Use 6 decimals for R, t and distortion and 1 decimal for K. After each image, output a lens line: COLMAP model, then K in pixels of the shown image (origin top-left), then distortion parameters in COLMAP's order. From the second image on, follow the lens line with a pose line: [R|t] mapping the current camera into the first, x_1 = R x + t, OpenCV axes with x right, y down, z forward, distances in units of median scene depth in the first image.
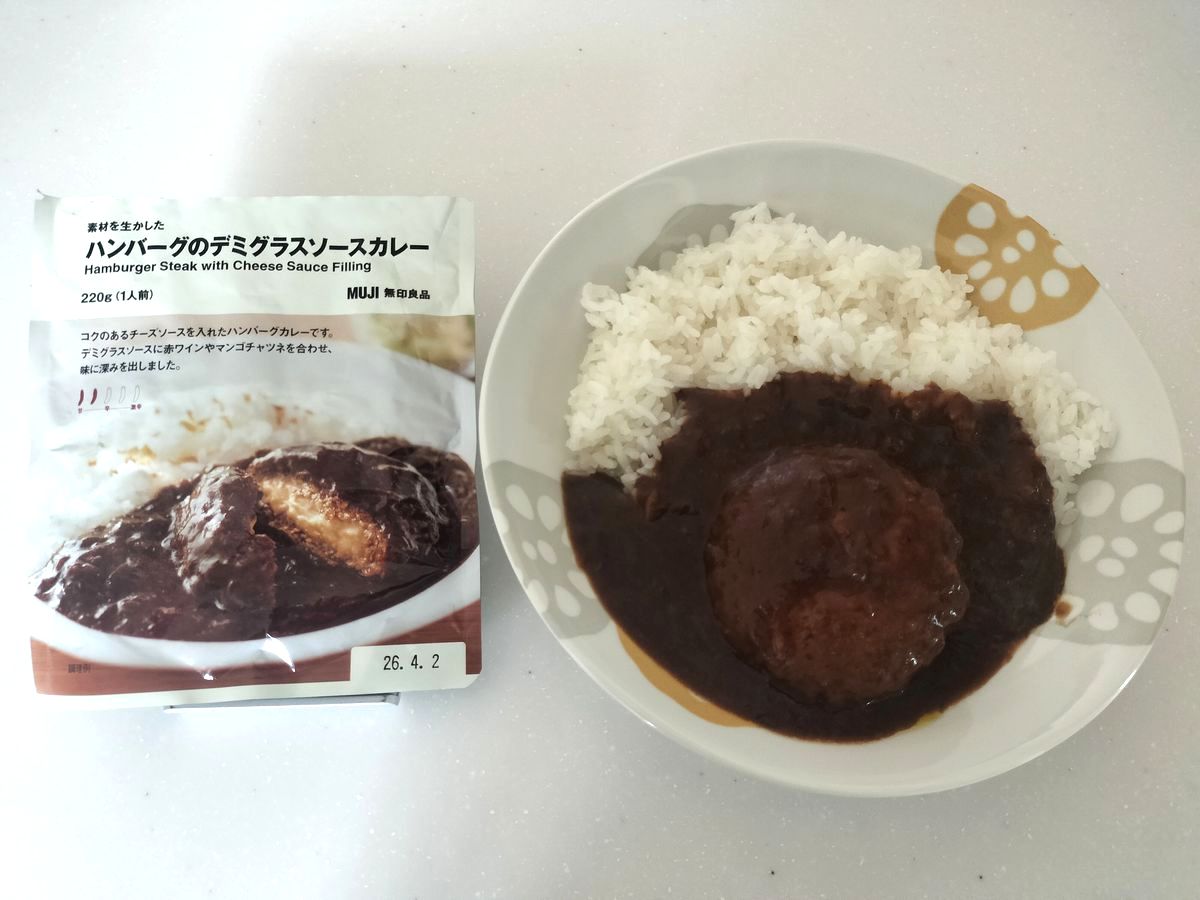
lens RADIAL K [[944.1, 0, 598.6], [0, 944.1, 452.6], [0, 0, 1]] dist [0.057257, 0.001014]
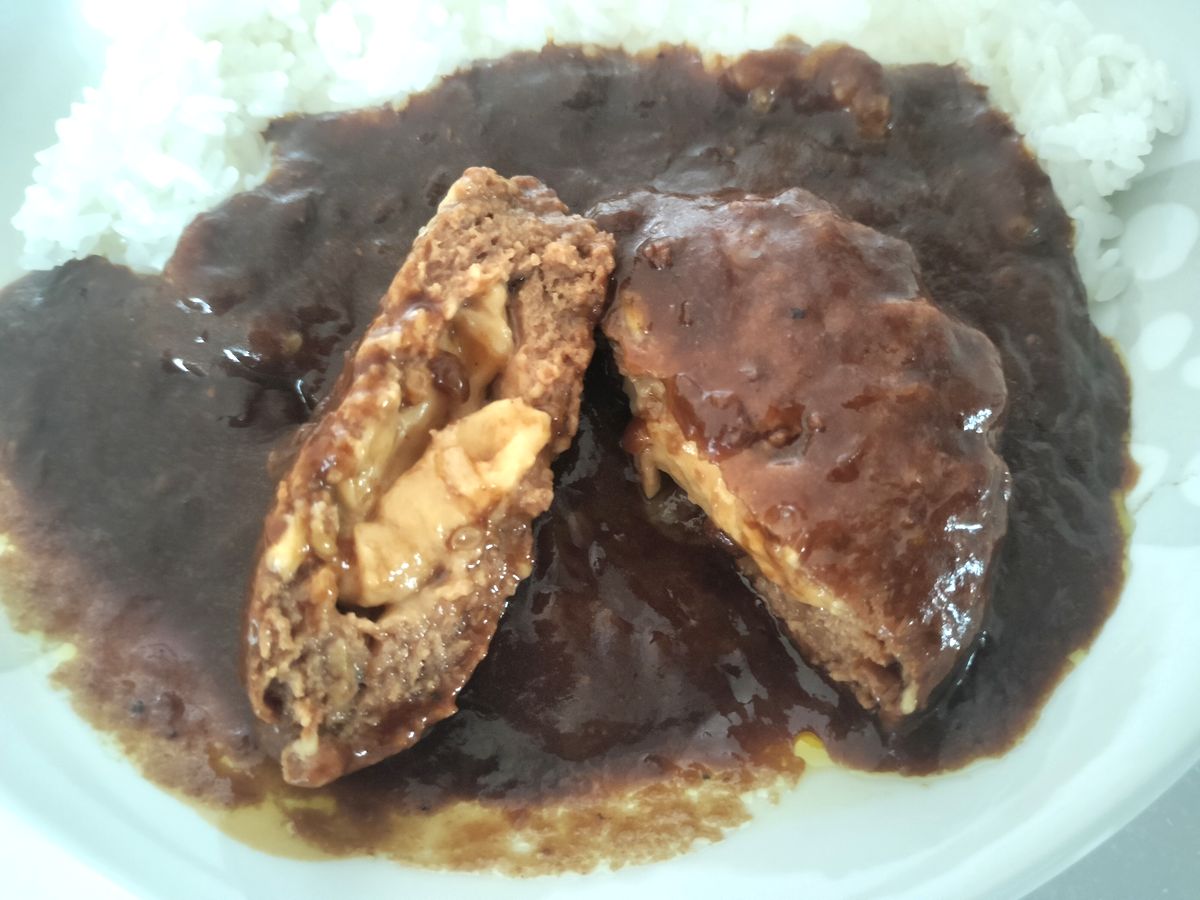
lens RADIAL K [[944.1, 0, 600.9], [0, 944.1, 447.7], [0, 0, 1]] dist [0.057257, 0.001014]
pose [[0.991795, -0.127573, 0.008239, 0.227796], [0.127654, 0.991766, -0.010237, 0.121359], [-0.006866, 0.011205, 0.999914, 0.529654]]
